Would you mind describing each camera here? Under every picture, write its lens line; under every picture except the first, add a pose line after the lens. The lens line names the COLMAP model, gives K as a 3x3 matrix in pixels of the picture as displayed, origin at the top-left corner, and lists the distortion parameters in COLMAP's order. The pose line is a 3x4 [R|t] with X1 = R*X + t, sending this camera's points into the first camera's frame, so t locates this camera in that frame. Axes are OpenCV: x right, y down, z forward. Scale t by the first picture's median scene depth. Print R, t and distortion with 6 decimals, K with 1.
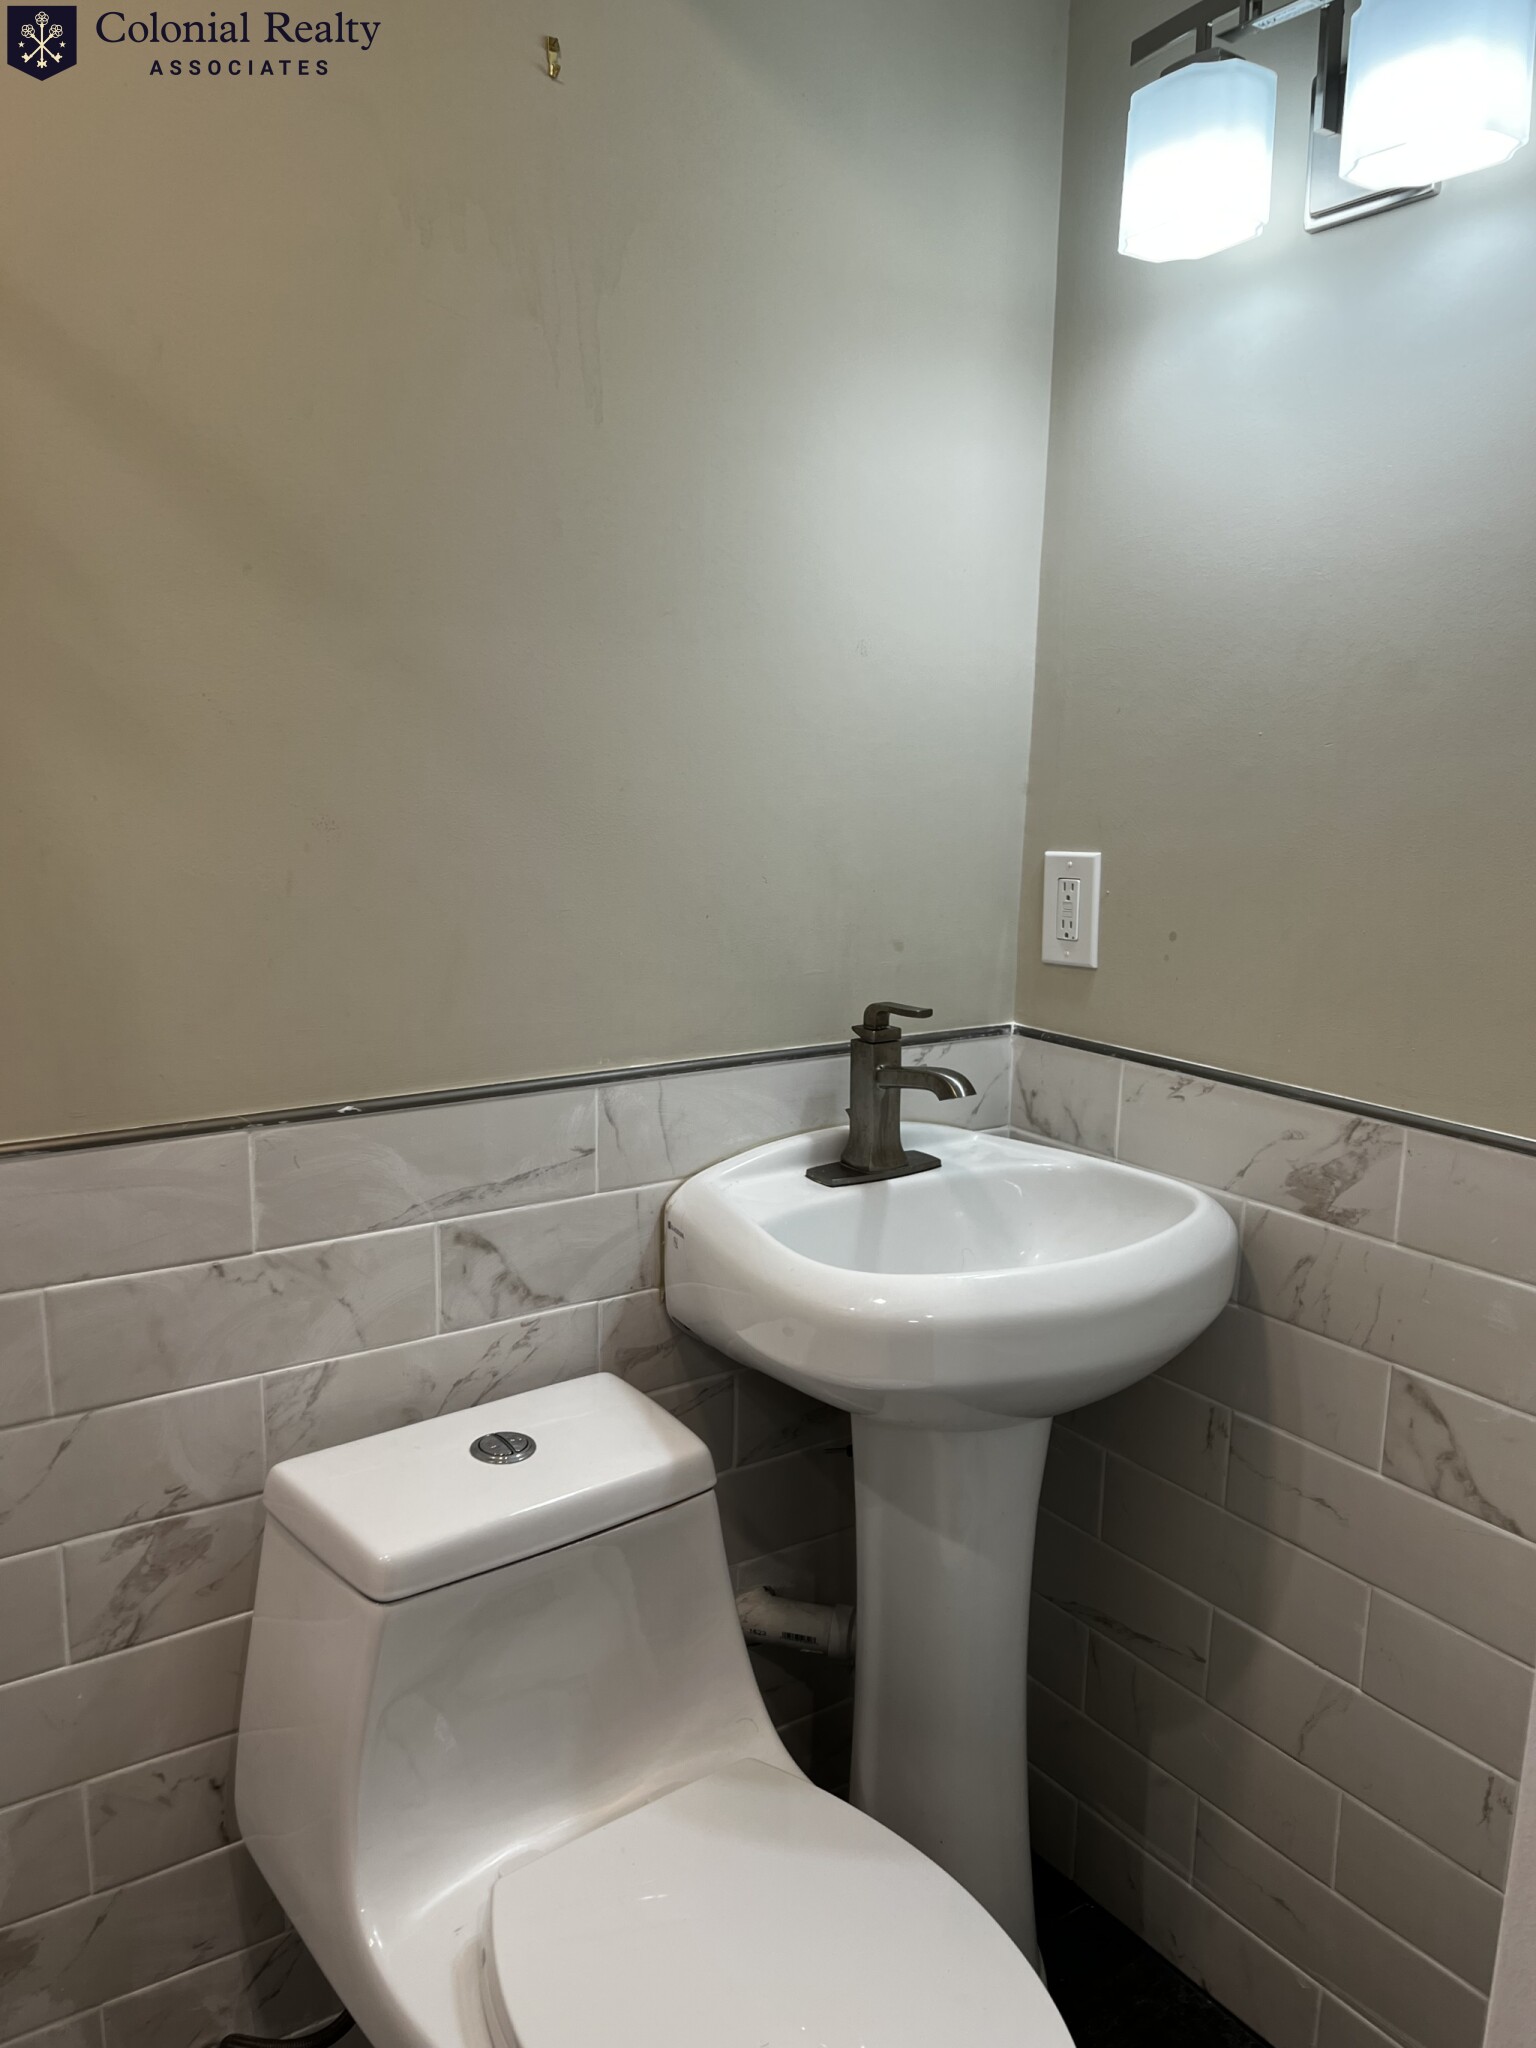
lens RADIAL K [[1538.0, 0, 761.6], [0, 1538.0, 1024.4], [0, 0, 1]] dist [0.047228, -0.053669]
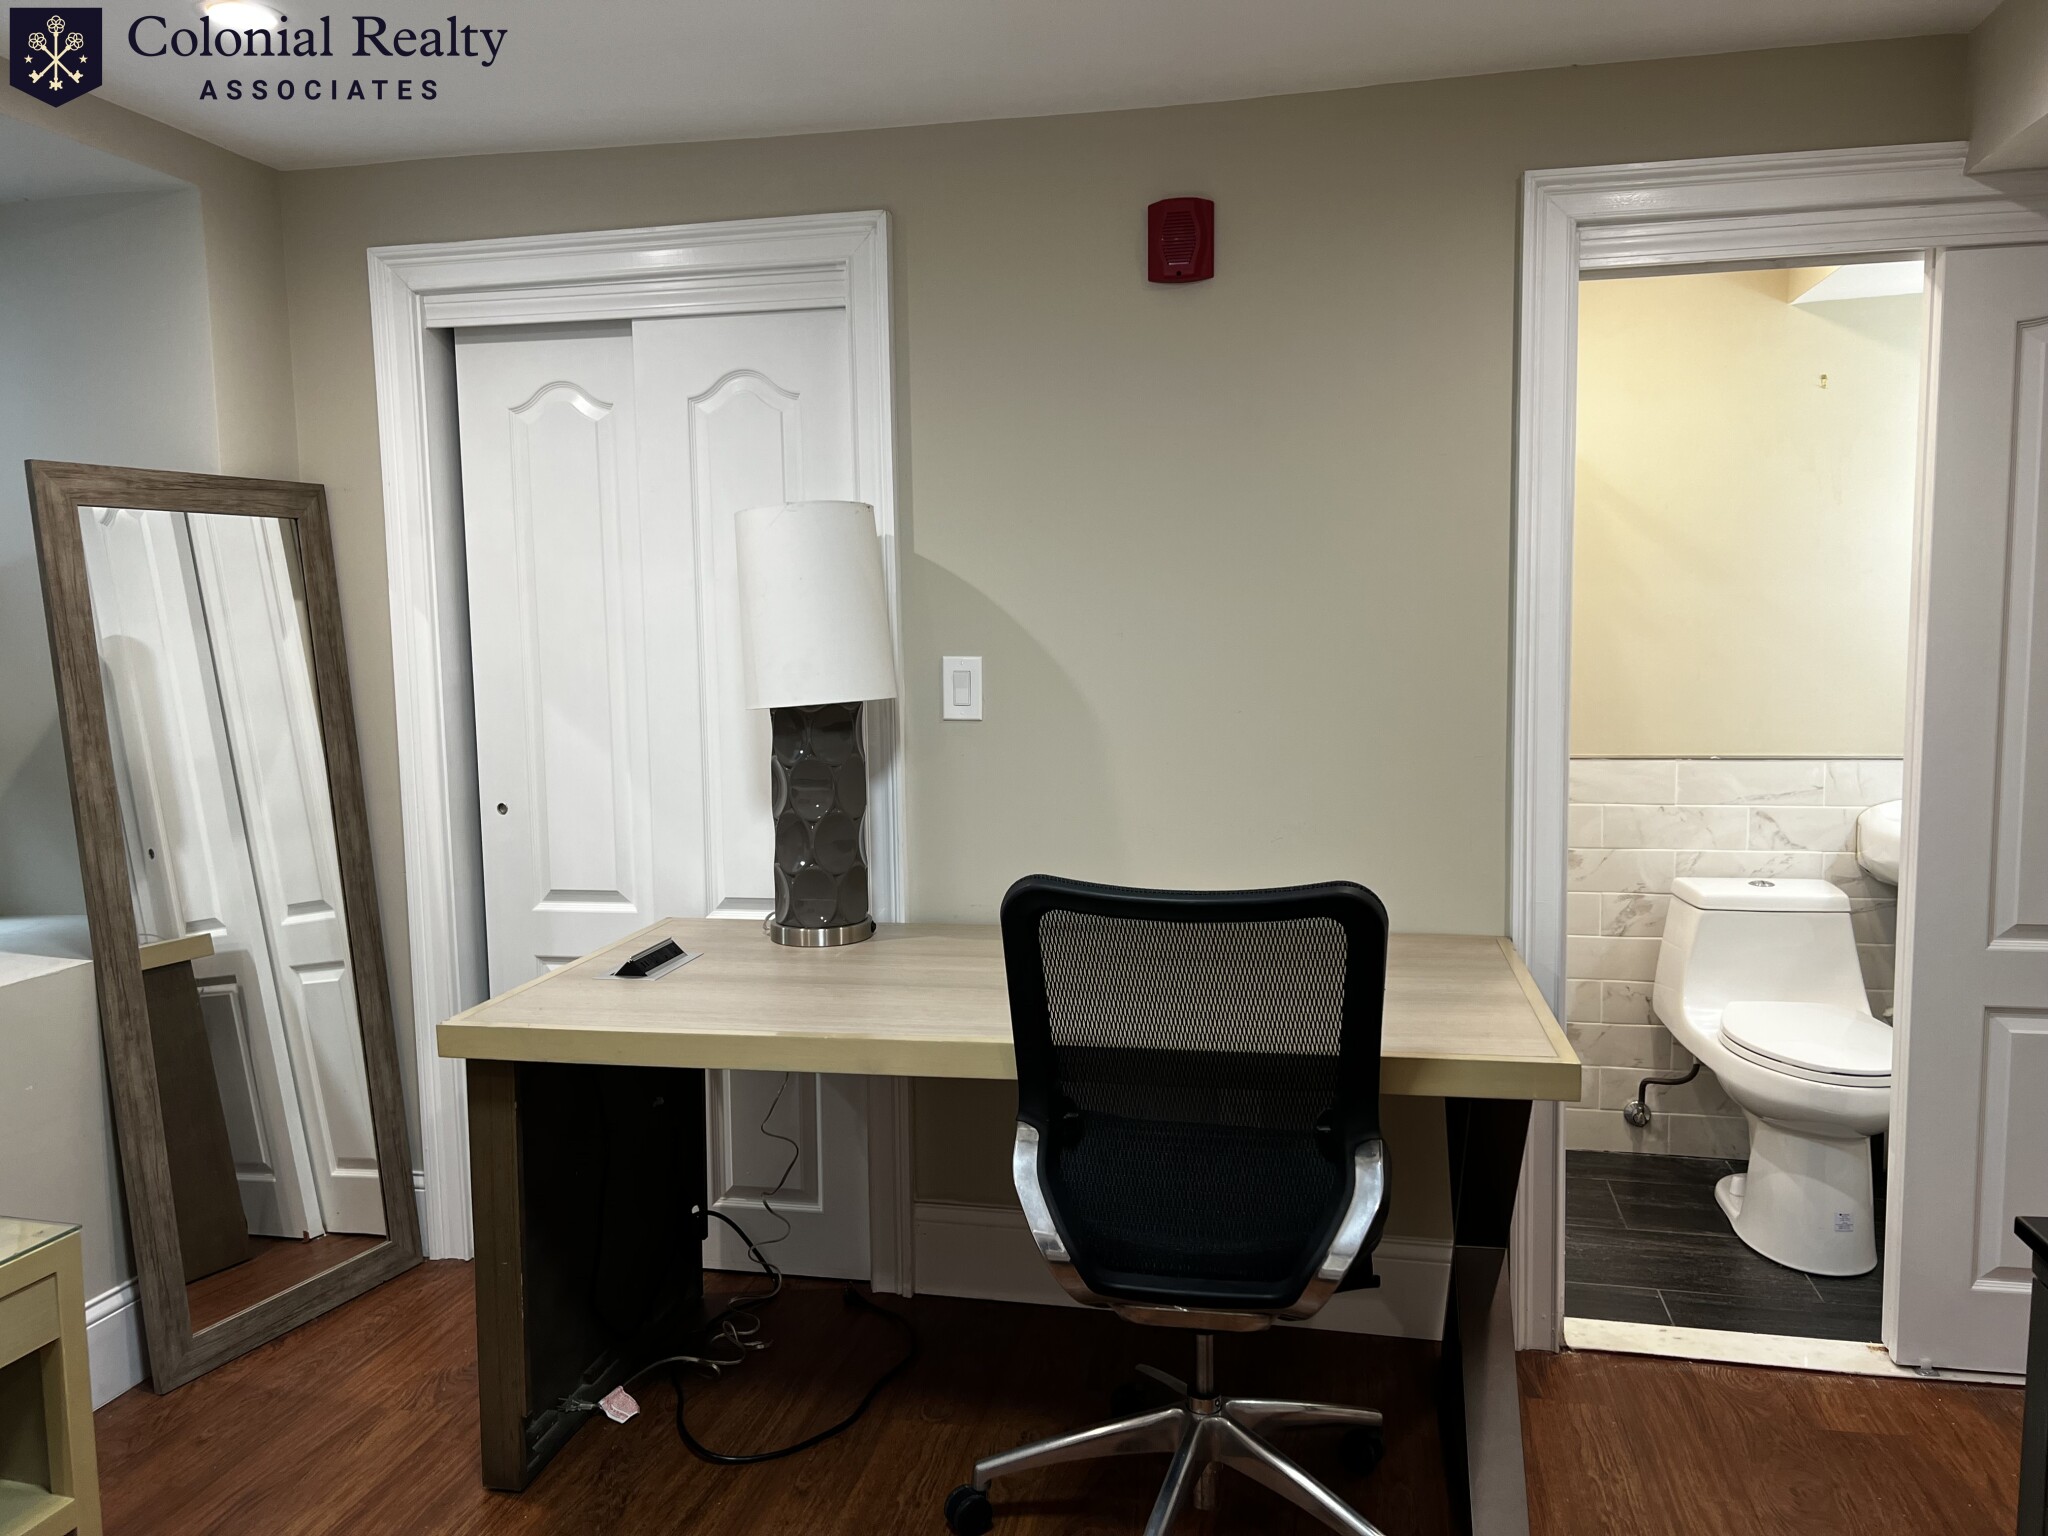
lens RADIAL K [[1538.0, 0, 1018.8], [0, 1538.0, 764.0], [0, 0, 1]] dist [0.047228, -0.053669]
pose [[0.699740, 0.055949, -0.712203, 0.812351], [-0.096577, 0.995185, -0.016707, 0.226039], [0.707839, 0.080473, 0.701775, -1.775912]]
